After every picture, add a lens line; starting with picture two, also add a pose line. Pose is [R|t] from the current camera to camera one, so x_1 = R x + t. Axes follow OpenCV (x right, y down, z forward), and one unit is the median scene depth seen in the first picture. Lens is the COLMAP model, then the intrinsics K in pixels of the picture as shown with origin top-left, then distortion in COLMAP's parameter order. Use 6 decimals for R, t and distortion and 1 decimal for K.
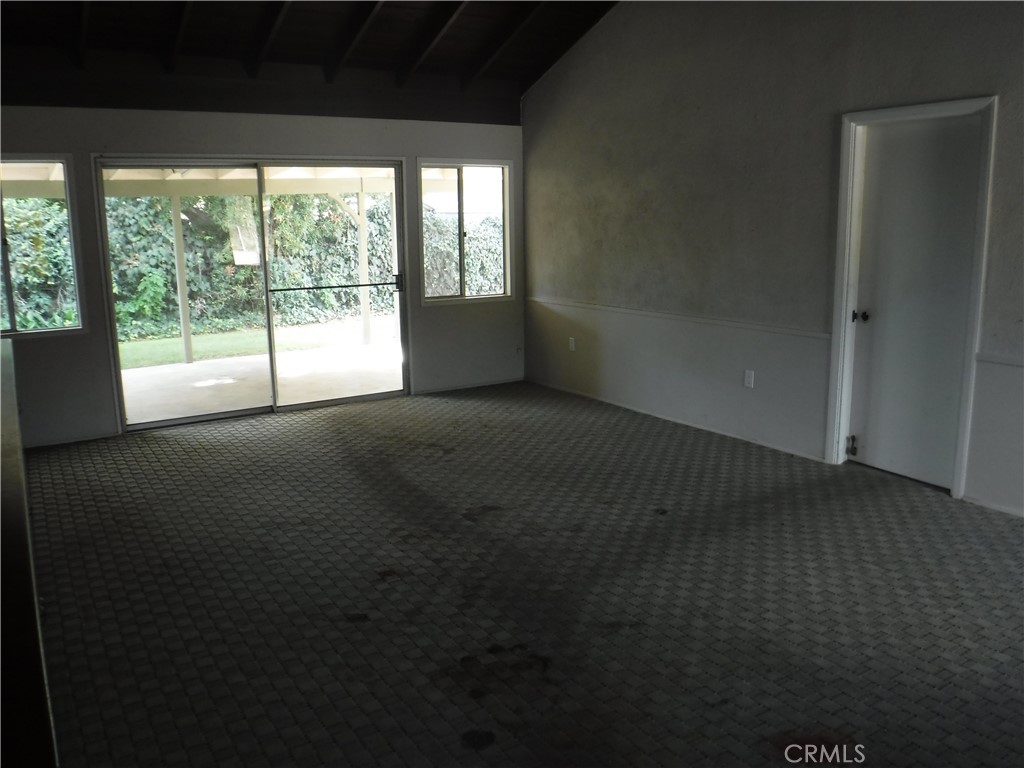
lens RADIAL K [[827.9, 0, 511.0], [0, 827.9, 385.6], [0, 0, 1]] dist [-0.086229, 0.020505]
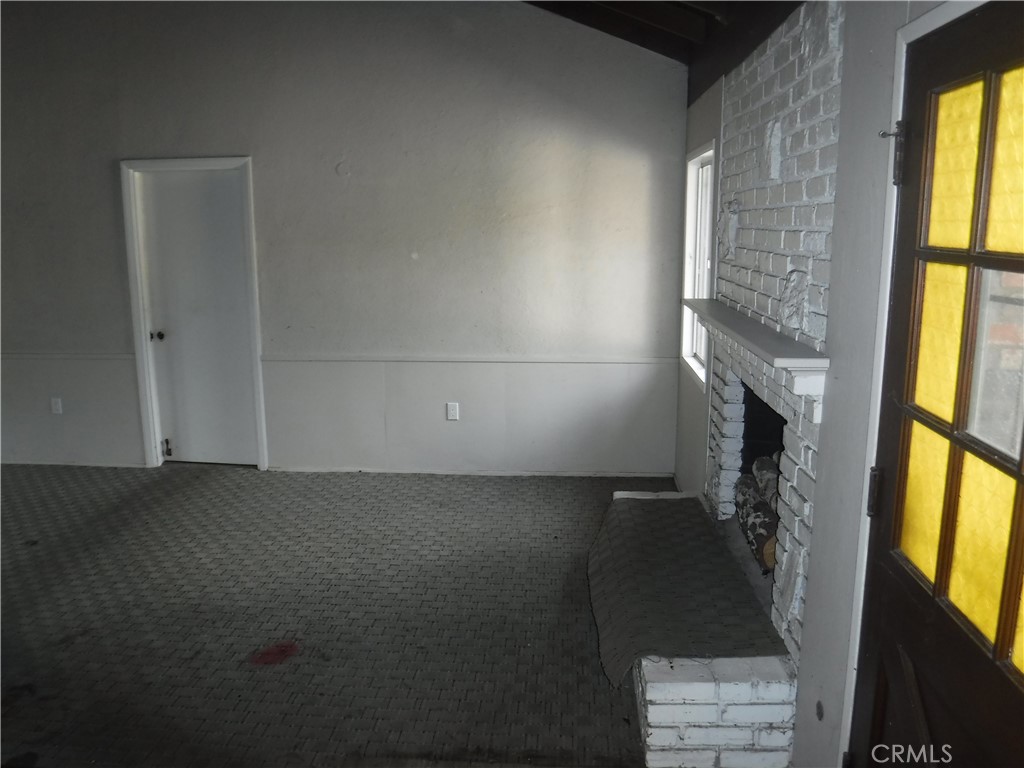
lens RADIAL K [[827.9, 0, 513.3], [0, 827.9, 384.2], [0, 0, 1]] dist [-0.086229, 0.020505]
pose [[0.593174, -0.141276, 0.792582, -0.249392], [0.151133, 0.986521, 0.062736, -0.017265], [-0.790761, 0.082572, 0.606530, -0.118344]]
